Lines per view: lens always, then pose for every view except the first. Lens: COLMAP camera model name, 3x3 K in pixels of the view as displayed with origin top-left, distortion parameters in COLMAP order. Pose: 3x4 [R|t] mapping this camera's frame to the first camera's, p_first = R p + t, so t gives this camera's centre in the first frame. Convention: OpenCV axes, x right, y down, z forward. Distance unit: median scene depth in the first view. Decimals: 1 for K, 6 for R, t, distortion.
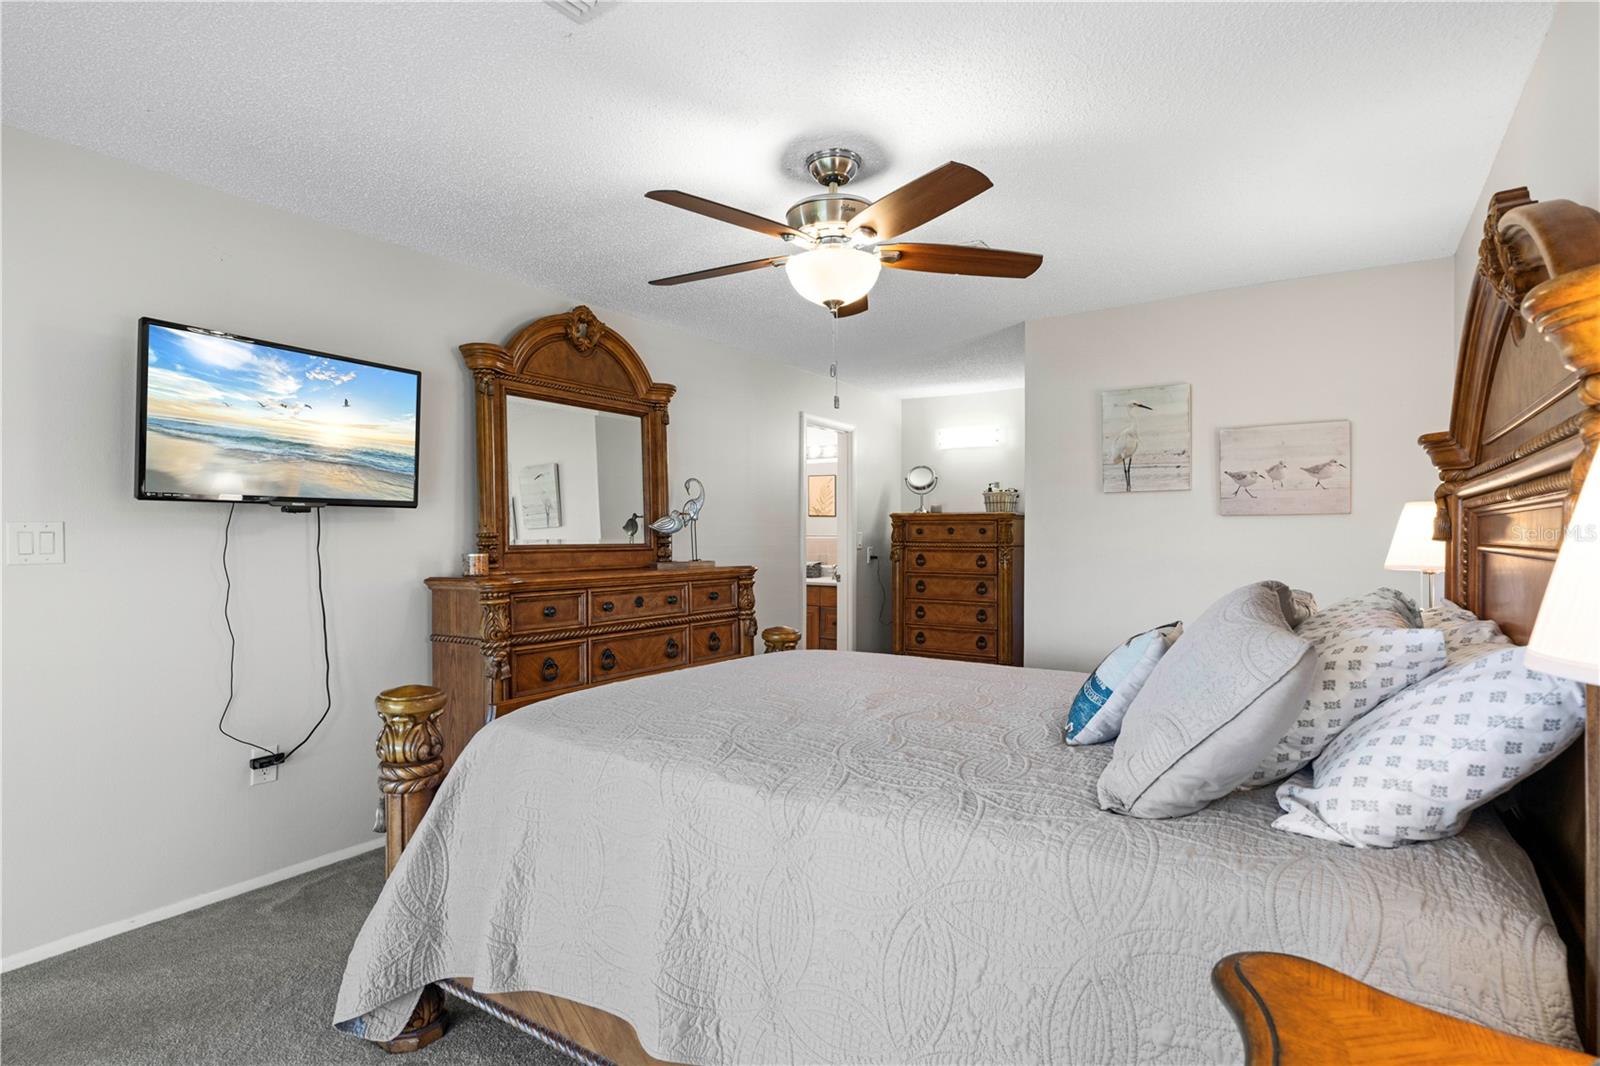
lens RADIAL K [[819.7, 0, 800.0], [0, 819.7, 533.0], [0, 0, 1]] dist [0.000440, -0.000079]
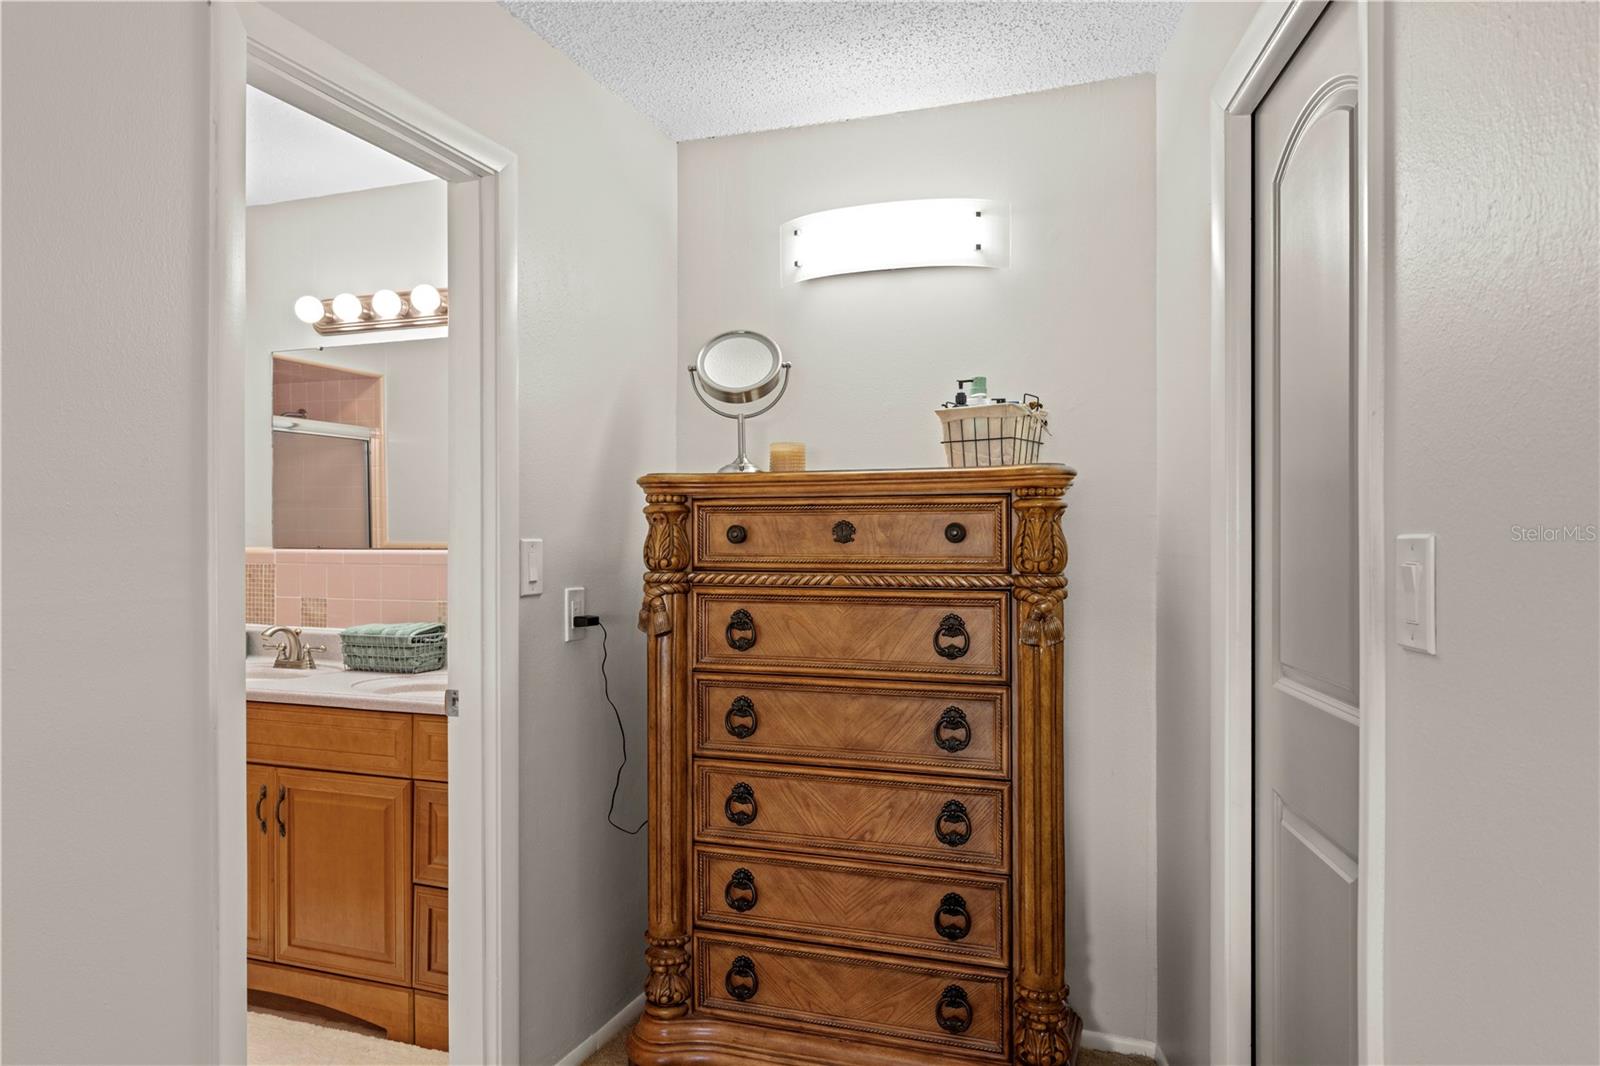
lens RADIAL K [[1059.3, 0, 803.9], [0, 1059.3, 540.7], [0, 0, 1]] dist [0.001060, -0.000741]
pose [[0.972496, -0.005415, 0.232856, 0.080544], [0.003540, 0.999958, 0.008468, -0.002682], [-0.232892, -0.007410, 0.972474, 0.628367]]
